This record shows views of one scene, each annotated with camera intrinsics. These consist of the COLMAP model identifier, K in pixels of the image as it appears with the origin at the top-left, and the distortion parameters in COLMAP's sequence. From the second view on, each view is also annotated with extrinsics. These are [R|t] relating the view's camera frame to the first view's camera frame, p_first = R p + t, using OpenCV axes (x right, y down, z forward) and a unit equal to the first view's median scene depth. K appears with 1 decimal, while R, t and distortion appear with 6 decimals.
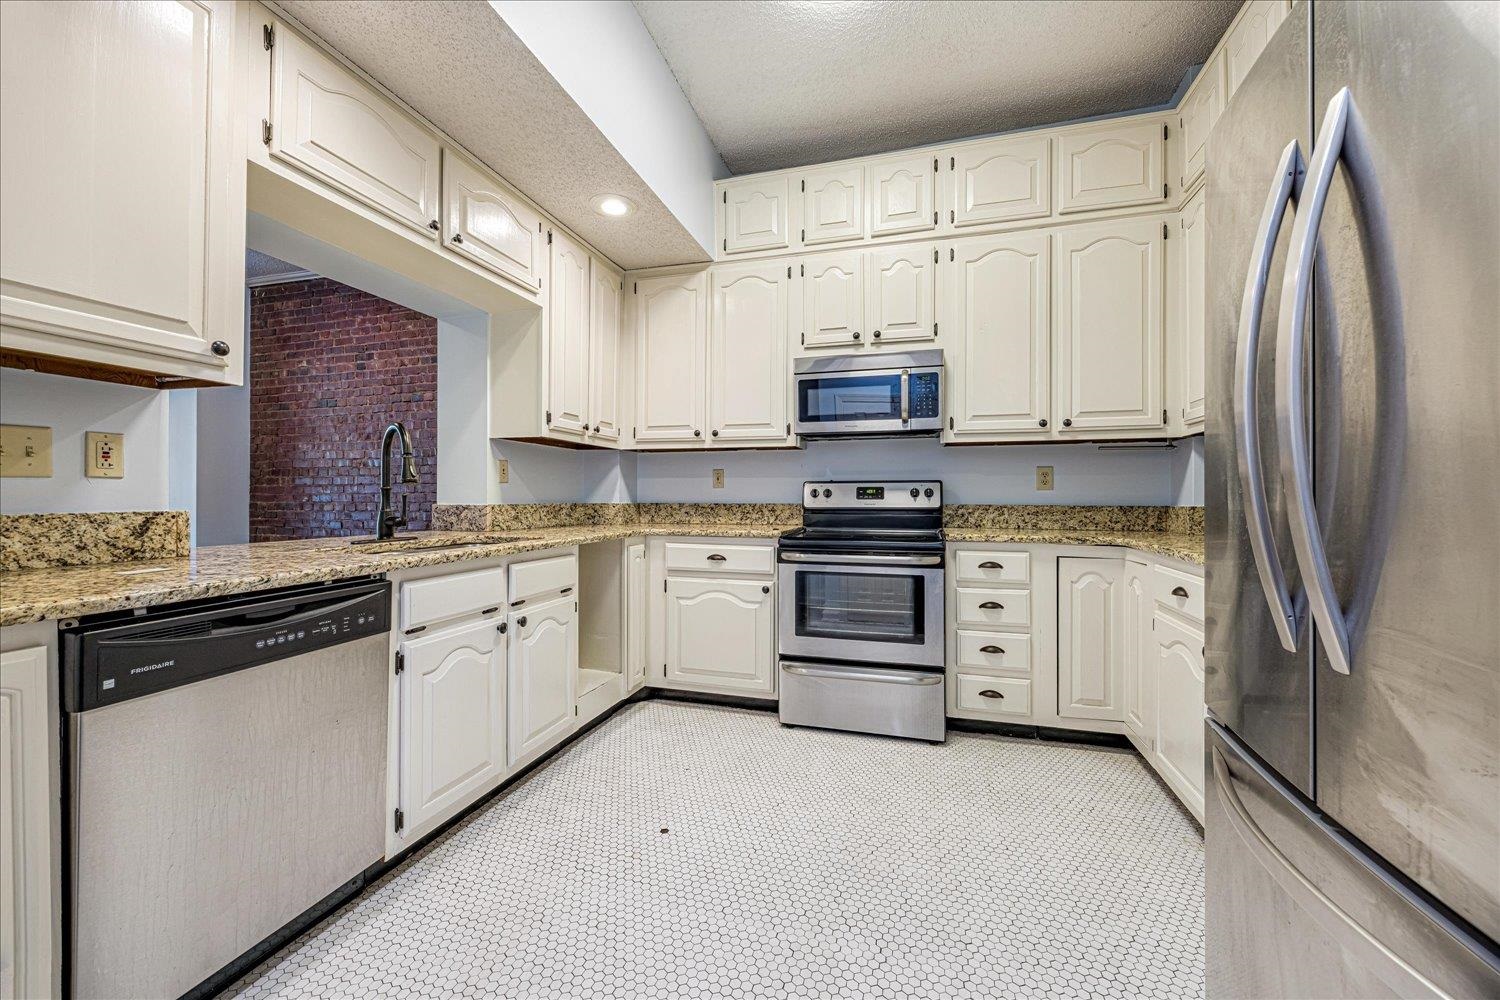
lens RADIAL K [[570.6, 0, 758.3], [0, 570.6, 495.8], [0, 0, 1]] dist [-0.004412, 0.000384]
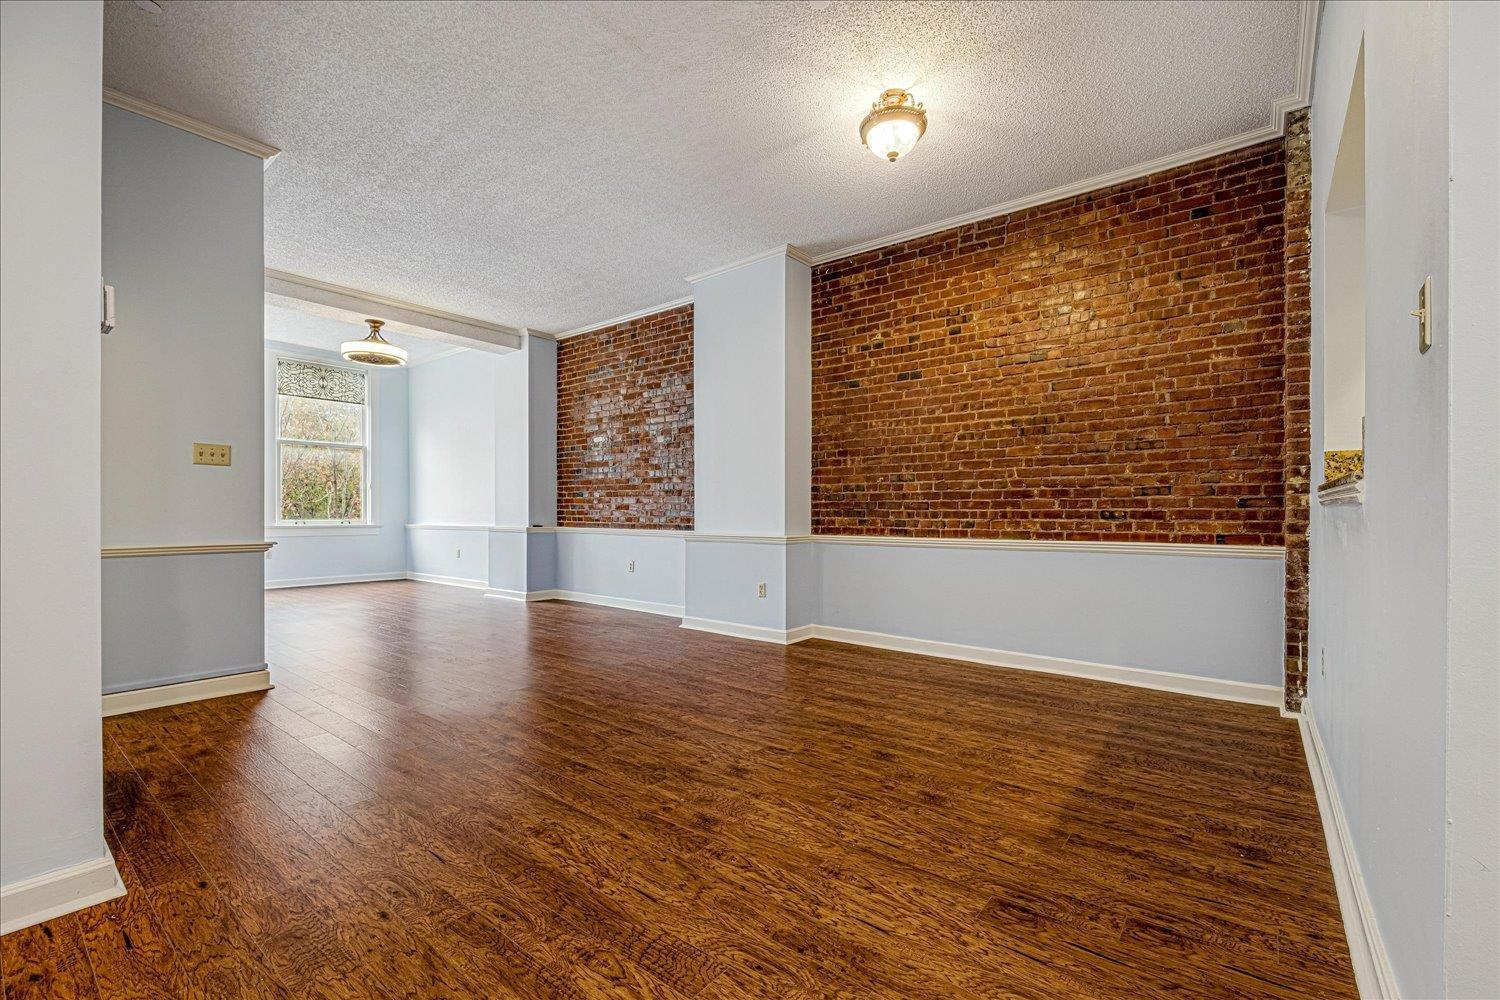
lens RADIAL K [[641.7, 0, 772.8], [0, 641.7, 520.2], [0, 0, 1]] dist [-0.017417, -0.000095]
pose [[0.931946, 0.002704, -0.362588, -0.922772], [0.002381, 0.999905, 0.013575, 0.094946], [0.362590, -0.013514, 0.931851, -0.101628]]
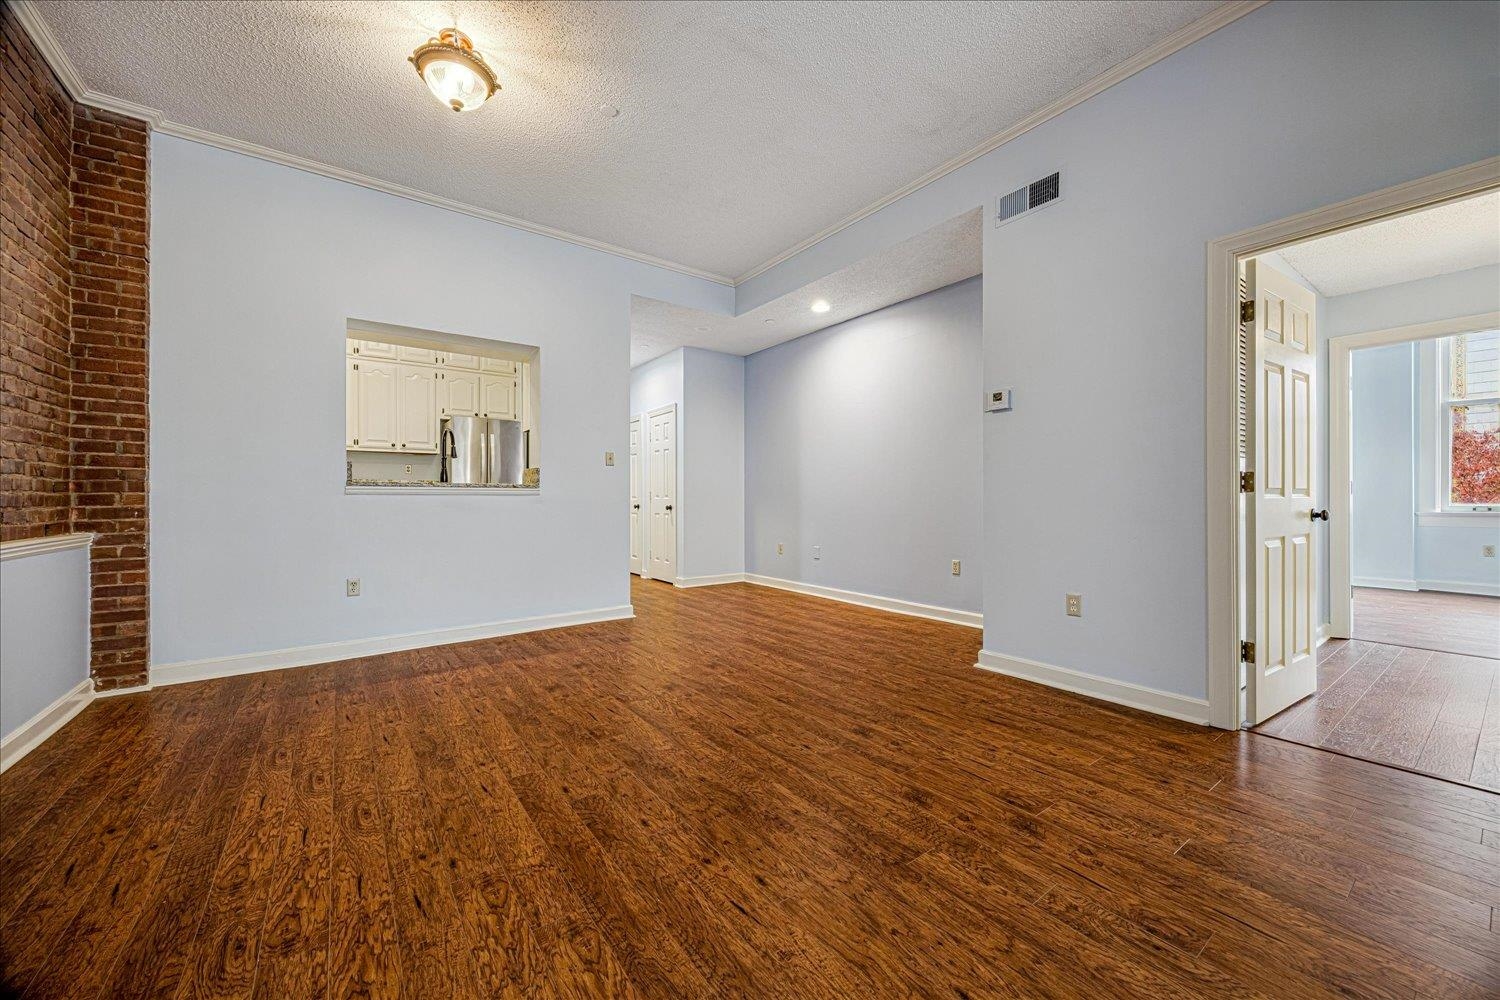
lens RADIAL K [[570.6, 0, 760.5], [0, 570.6, 489.2], [0, 0, 1]] dist [-0.004412, 0.000384]
pose [[-0.794387, 0.009692, 0.607335, -2.056675], [-0.001101, 0.999848, -0.017395, 0.099913], [-0.607412, -0.014487, -0.794255, 1.426813]]
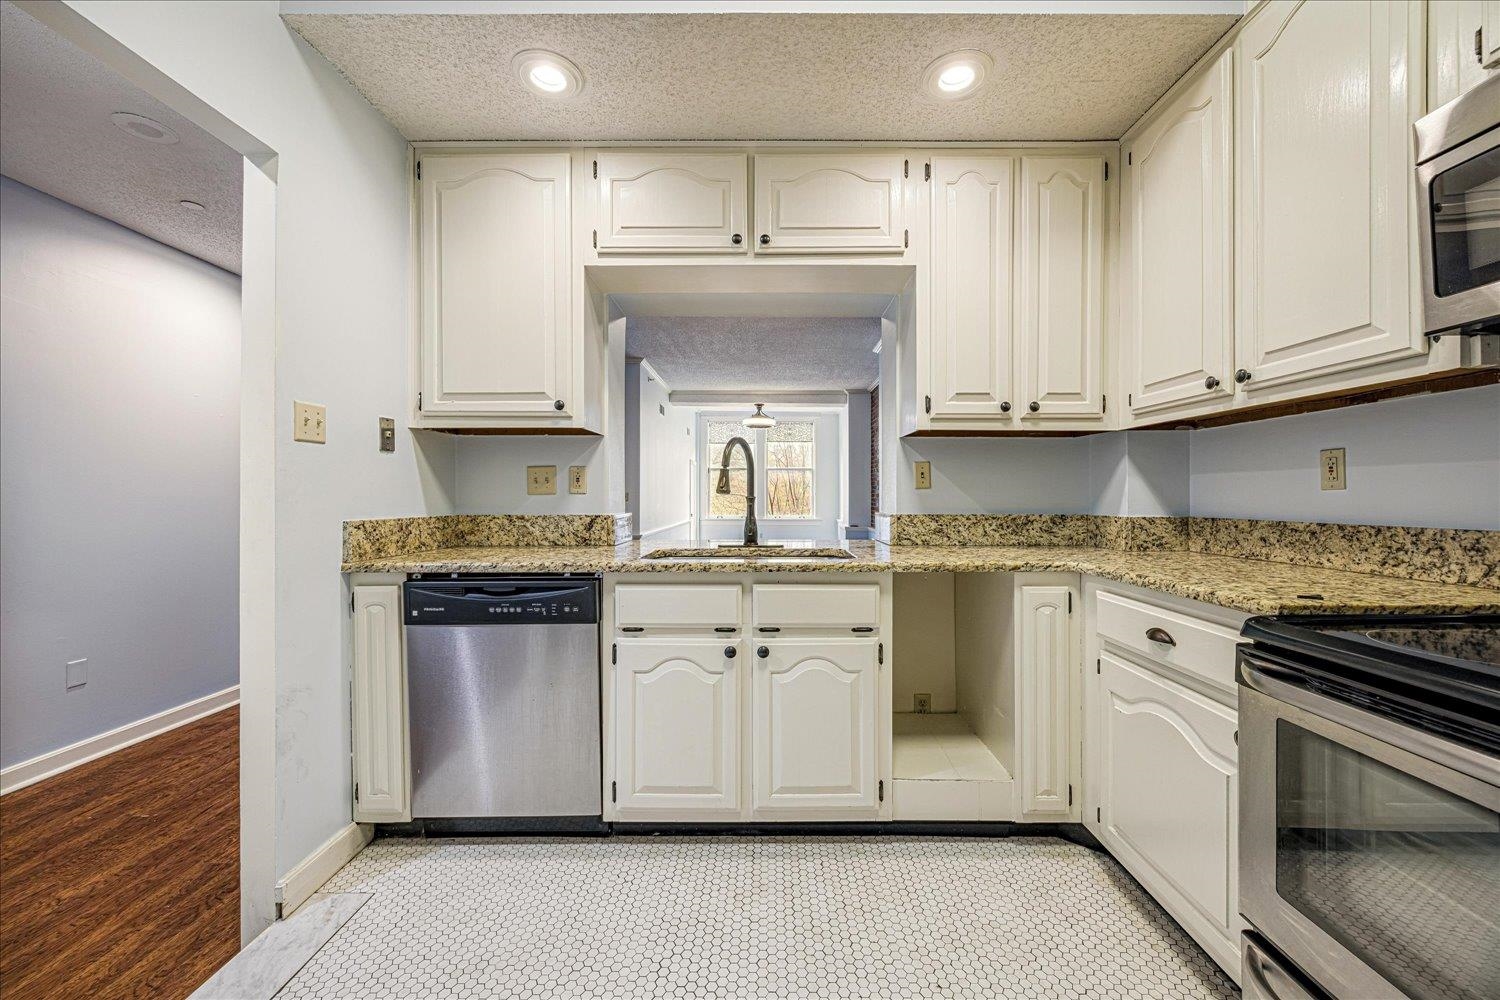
lens RADIAL K [[580.6, 0, 764.1], [0, 580.6, 498.4], [0, 0, 1]] dist [-0.007125, 0.001229]
pose [[0.269566, 0.000949, -0.962981, 0.316013], [0.001697, 0.999997, 0.001461, -0.010248], [0.962980, -0.002028, 0.269564, 0.549953]]
